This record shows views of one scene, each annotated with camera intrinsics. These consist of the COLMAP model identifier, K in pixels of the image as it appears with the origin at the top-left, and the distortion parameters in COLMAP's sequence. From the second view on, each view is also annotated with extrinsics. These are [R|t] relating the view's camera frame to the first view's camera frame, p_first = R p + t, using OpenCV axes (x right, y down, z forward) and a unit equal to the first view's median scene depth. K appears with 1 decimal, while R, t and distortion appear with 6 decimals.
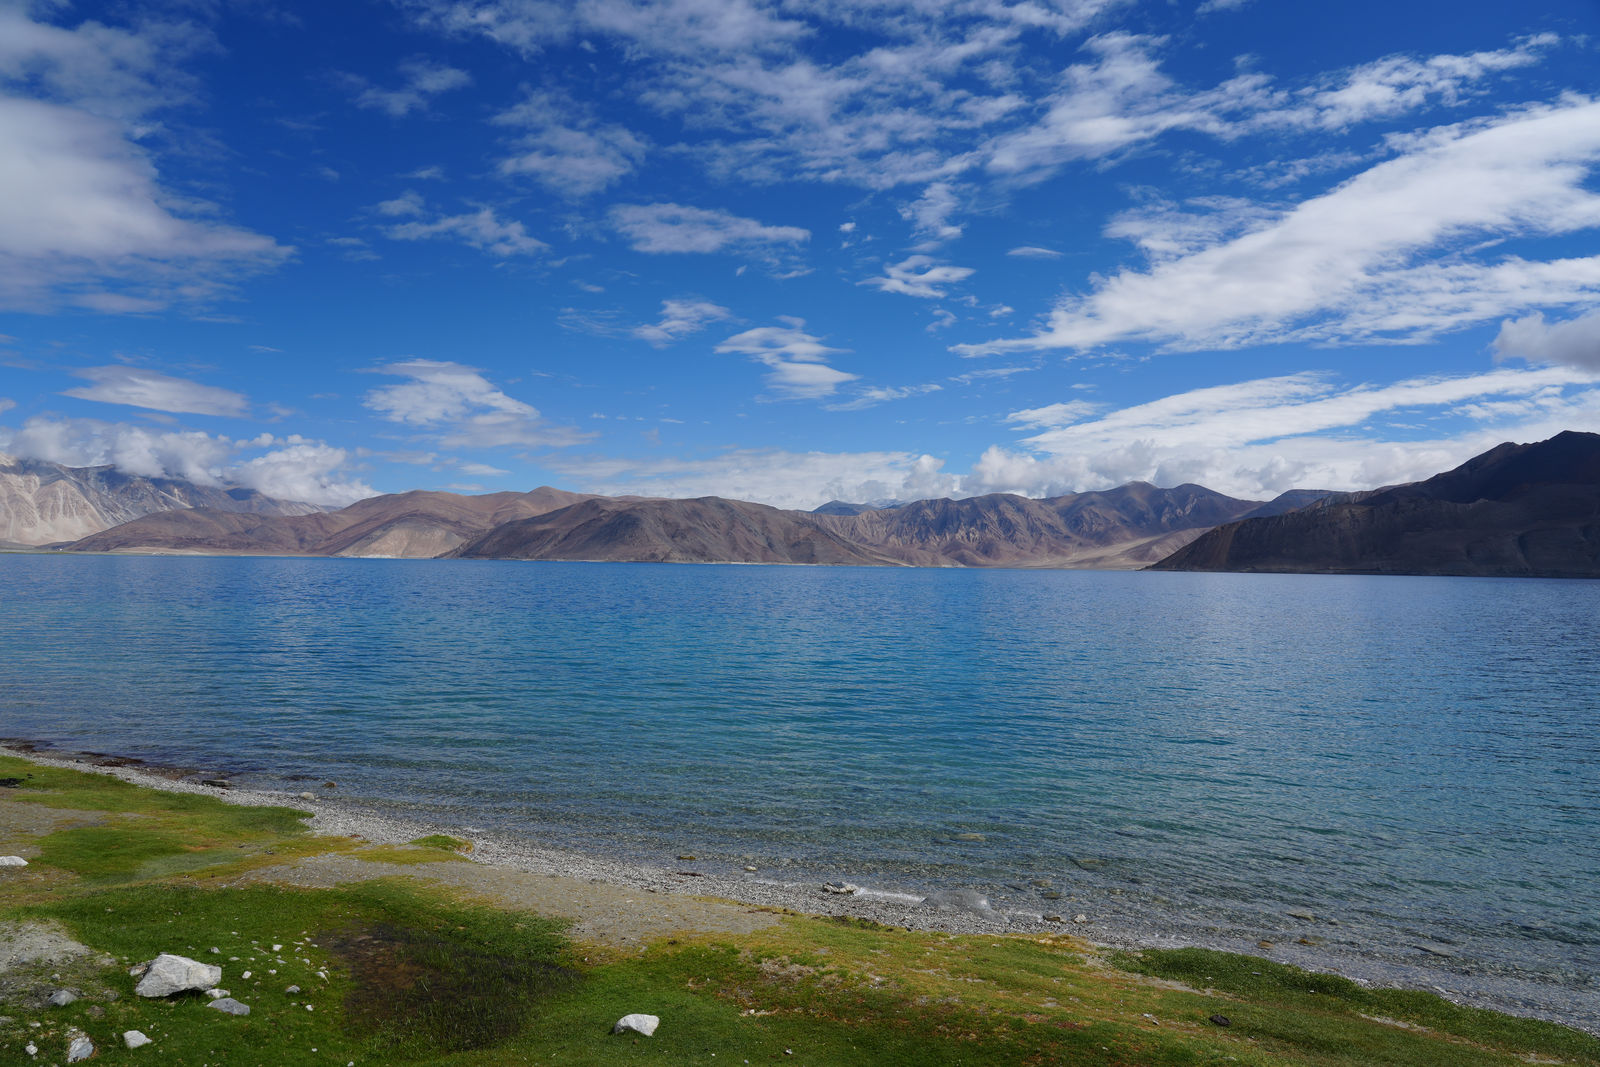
lens RADIAL K [[1068.8, 0, 793.4], [0, 1068.8, 537.6], [0, 0, 1]] dist [-0.032346, 0.019590]
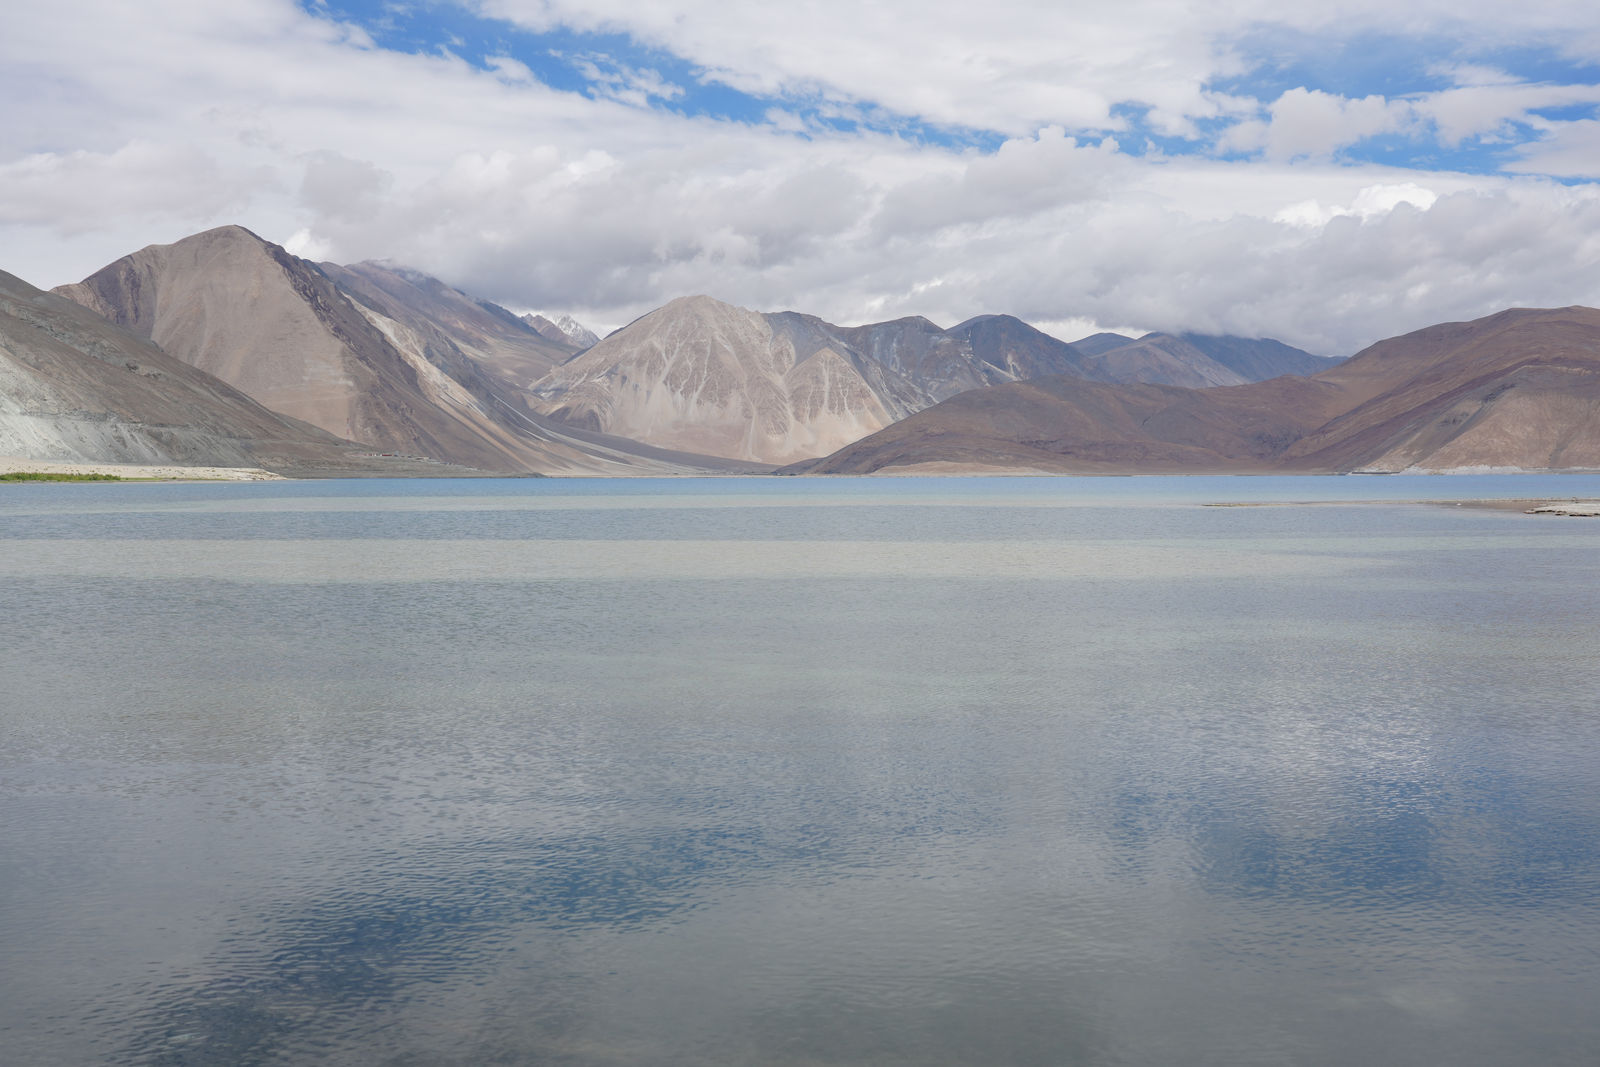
lens RADIAL K [[1805.2, 0, 800.0], [0, 1805.2, 533.5], [0, 0, 1]] dist [0.036336, 0.010666]
pose [[0.794025, -0.000640, -0.607885, -0.193175], [0.031690, 0.998683, 0.040343, 0.006898], [0.607058, -0.051297, 0.793000, 0.358290]]
